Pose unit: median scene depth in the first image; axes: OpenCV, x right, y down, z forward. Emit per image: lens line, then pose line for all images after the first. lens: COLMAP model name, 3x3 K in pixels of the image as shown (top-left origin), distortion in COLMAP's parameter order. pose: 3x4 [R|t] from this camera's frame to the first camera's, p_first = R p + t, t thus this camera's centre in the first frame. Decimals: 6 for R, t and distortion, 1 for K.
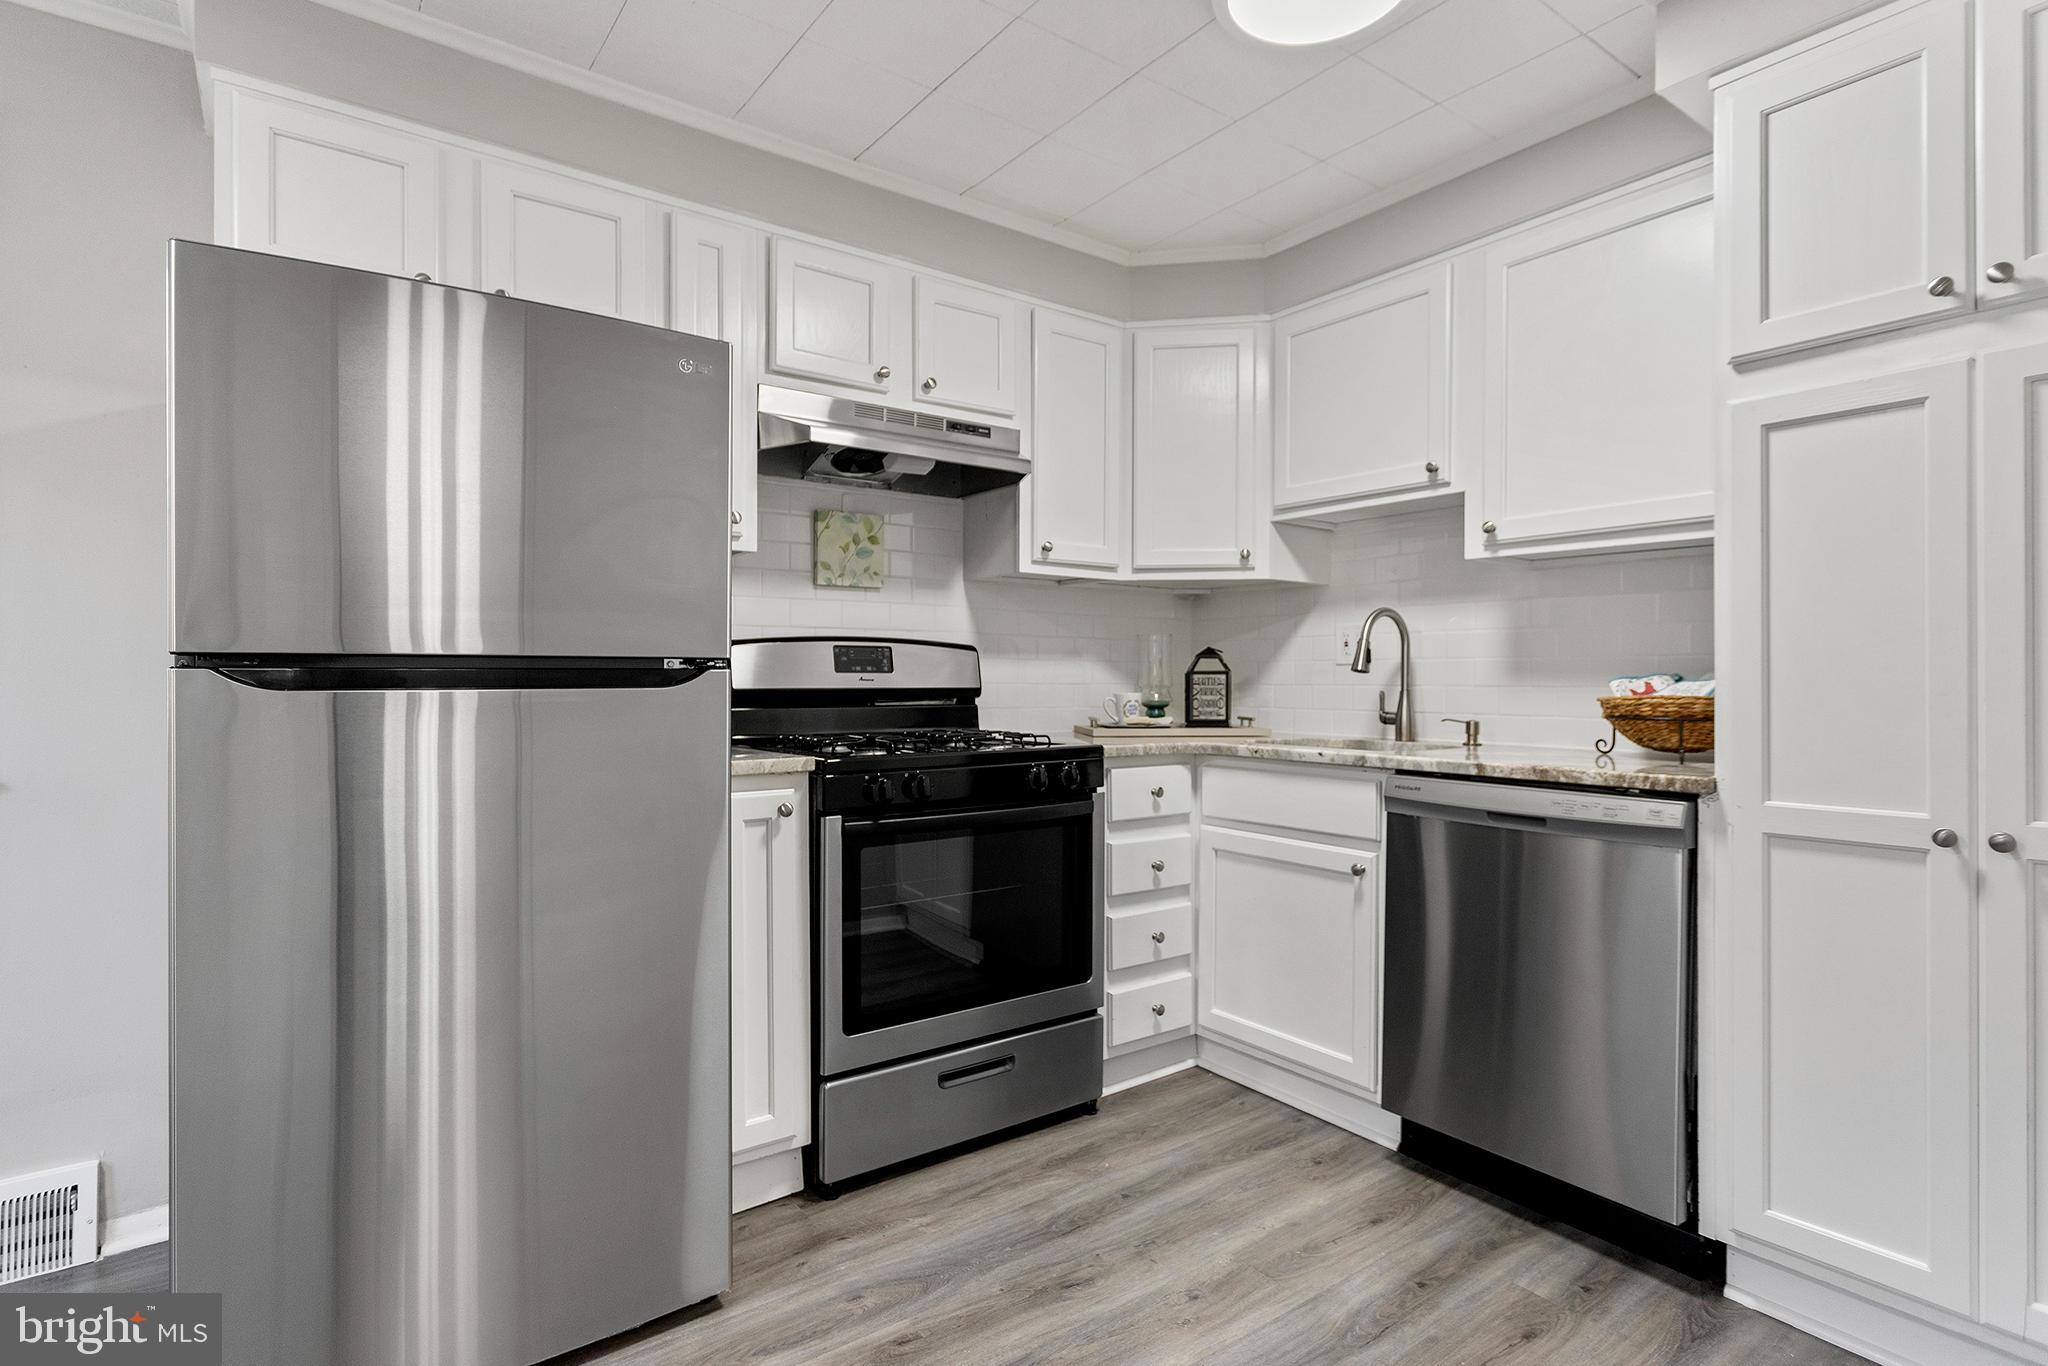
lens RADIAL K [[1018.5, 0, 1021.7], [0, 1018.5, 674.1], [0, 0, 1]] dist [0.017031, 0.000201]
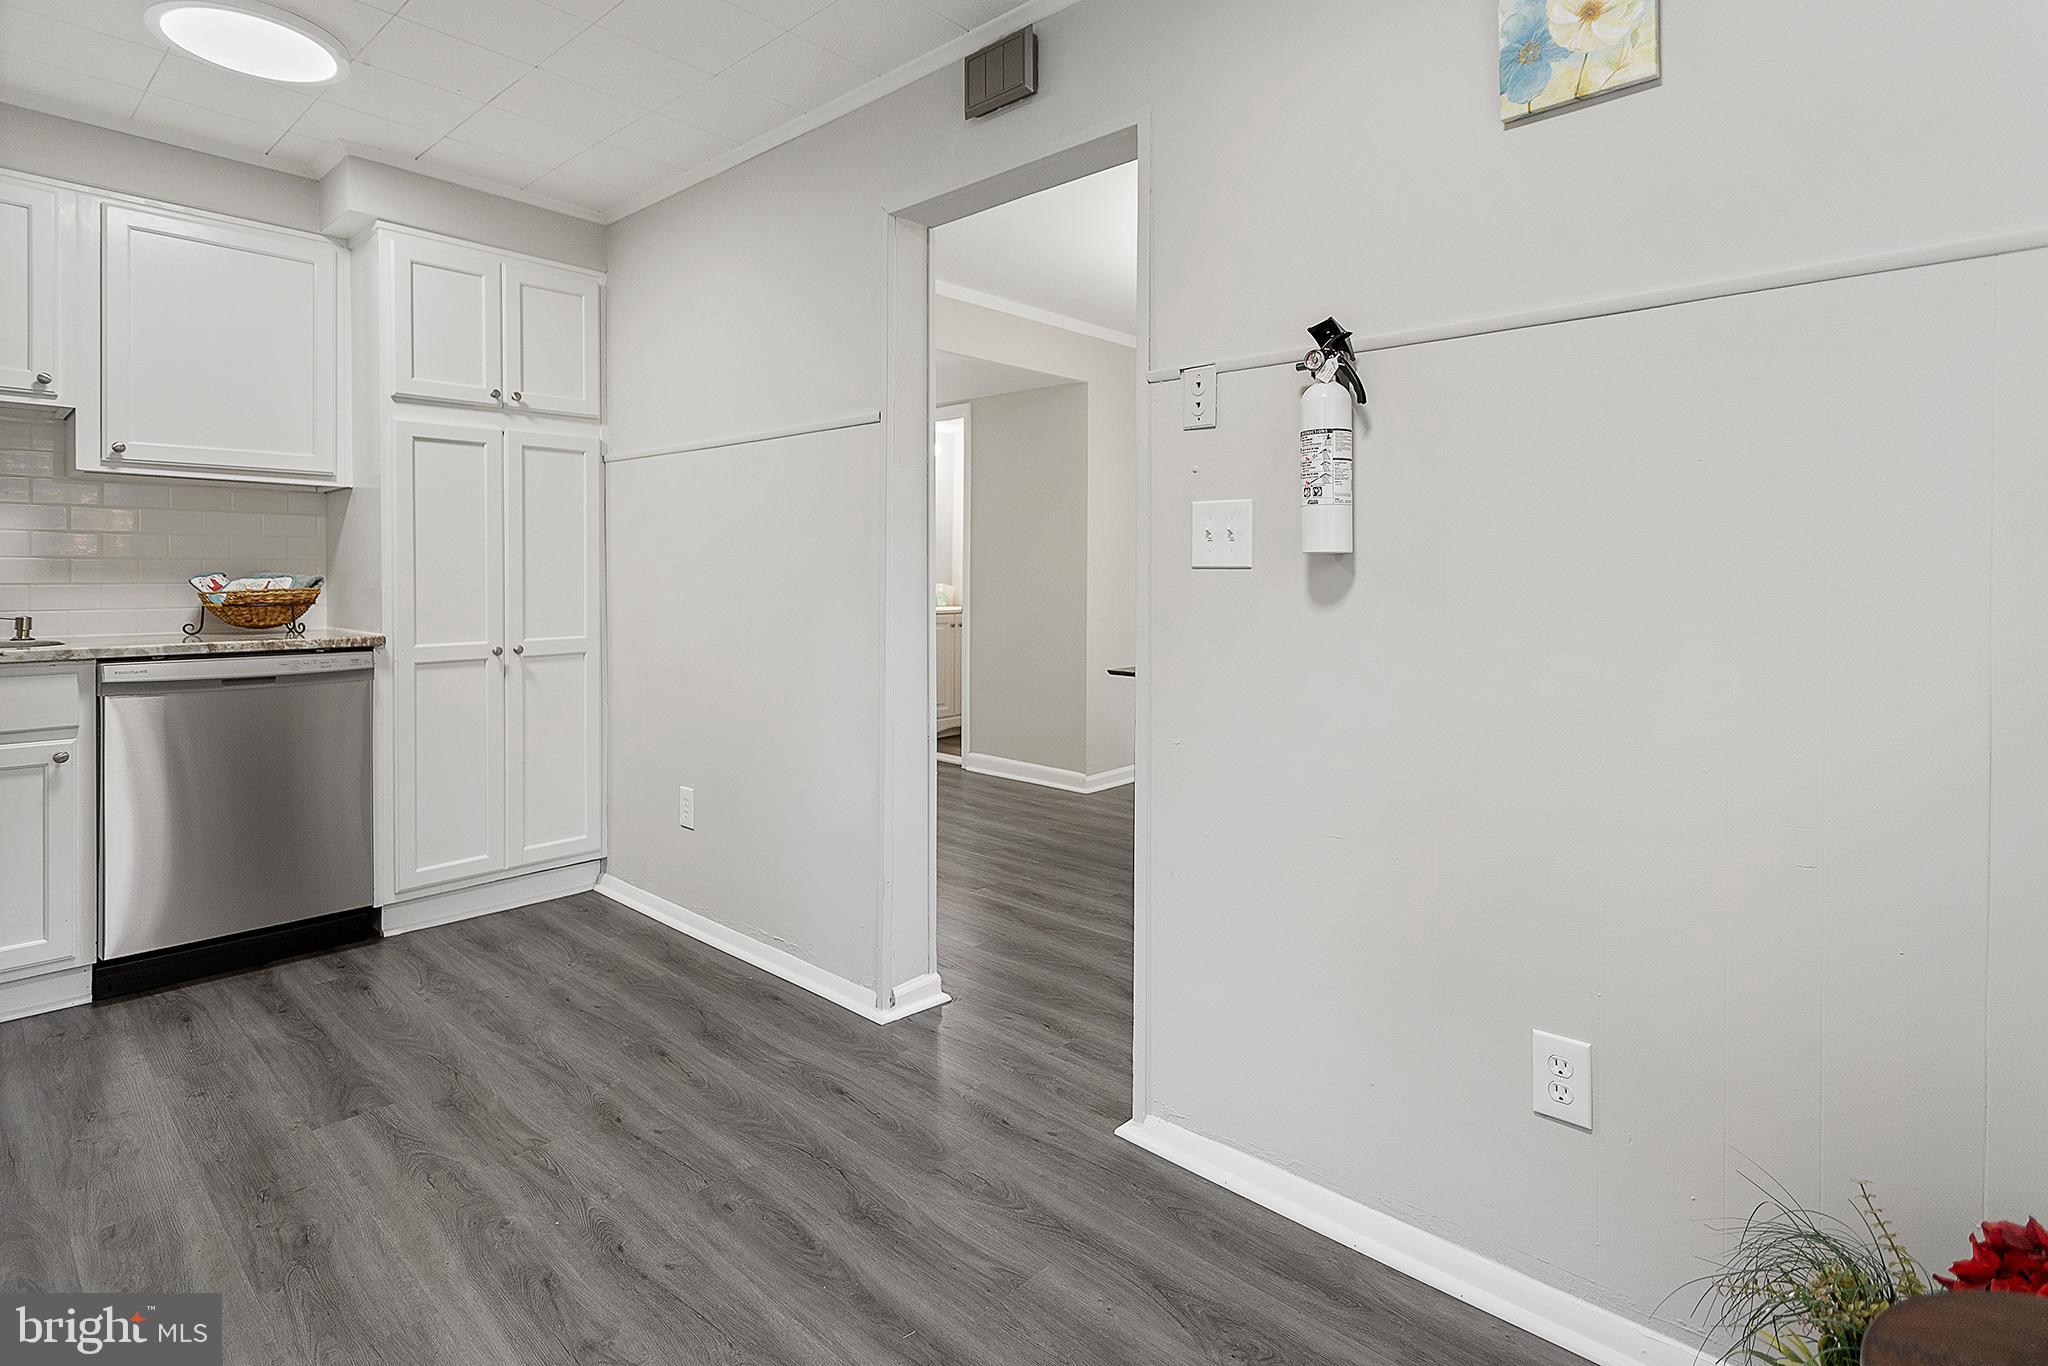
lens RADIAL K [[1018.5, 0, 1020.4], [0, 1018.5, 684.1], [0, 0, 1]] dist [0.017031, 0.000201]
pose [[-0.204078, -0.101723, 0.973655, -1.176385], [-0.001847, 0.994625, 0.103527, 0.002524], [-0.978953, 0.019329, -0.203169, 0.301093]]
